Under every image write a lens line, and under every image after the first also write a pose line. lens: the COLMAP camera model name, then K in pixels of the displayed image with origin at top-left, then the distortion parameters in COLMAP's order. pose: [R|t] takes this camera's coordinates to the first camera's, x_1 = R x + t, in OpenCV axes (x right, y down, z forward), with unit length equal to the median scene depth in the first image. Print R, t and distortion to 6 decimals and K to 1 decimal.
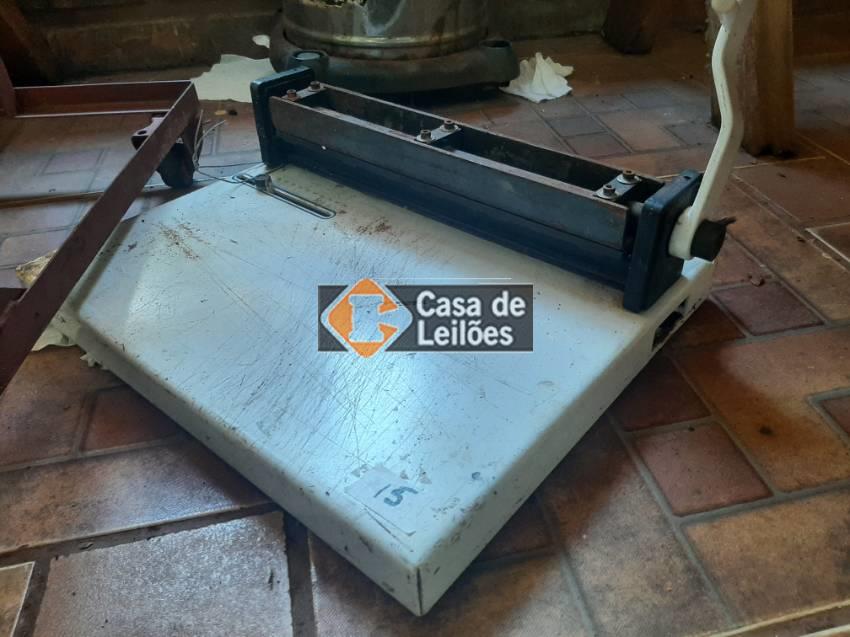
lens RADIAL K [[676.5, 0, 457.2], [0, 676.5, 336.9], [0, 0, 1]] dist [0.068736, -0.143801]
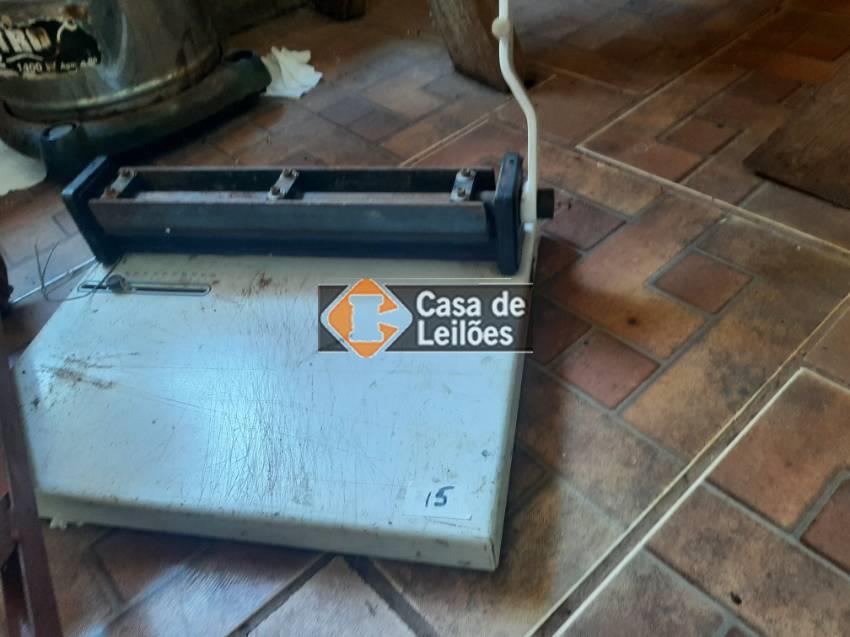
lens RADIAL K [[686.1, 0, 460.2], [0, 686.1, 319.1], [0, 0, 1]] dist [0.078175, -0.143973]
pose [[0.864883, -0.403947, 0.298001, -0.203417], [0.378198, 0.914724, 0.142290, -0.156783], [-0.330066, -0.010360, 0.943901, -0.140296]]
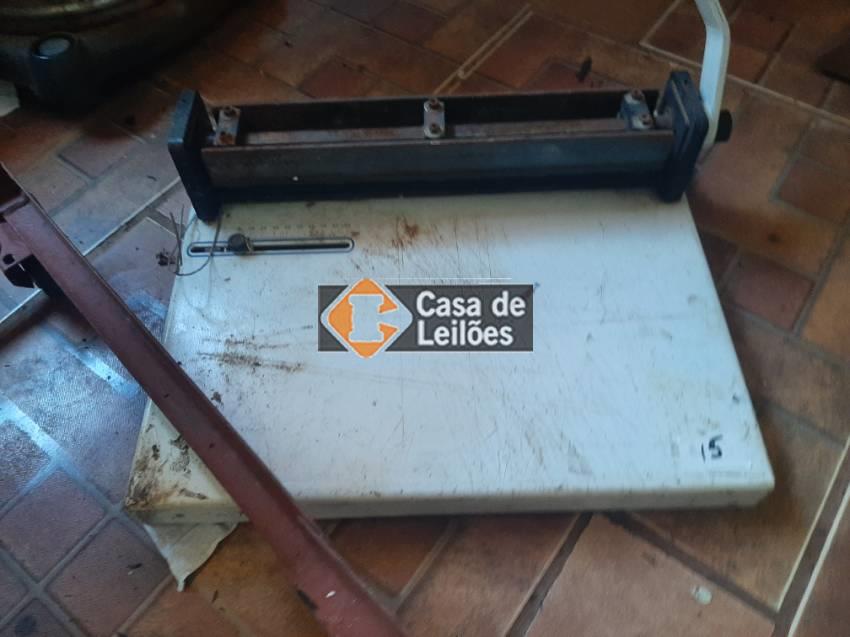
lens RADIAL K [[672.0, 0, 414.1], [0, 672.0, 320.7], [0, 0, 1]] dist [0.074000, -0.137359]
pose [[0.754297, -0.545536, 0.365276, -0.565112], [0.405275, 0.824618, 0.394661, -0.462522], [-0.516515, -0.149655, 0.843099, 0.170852]]
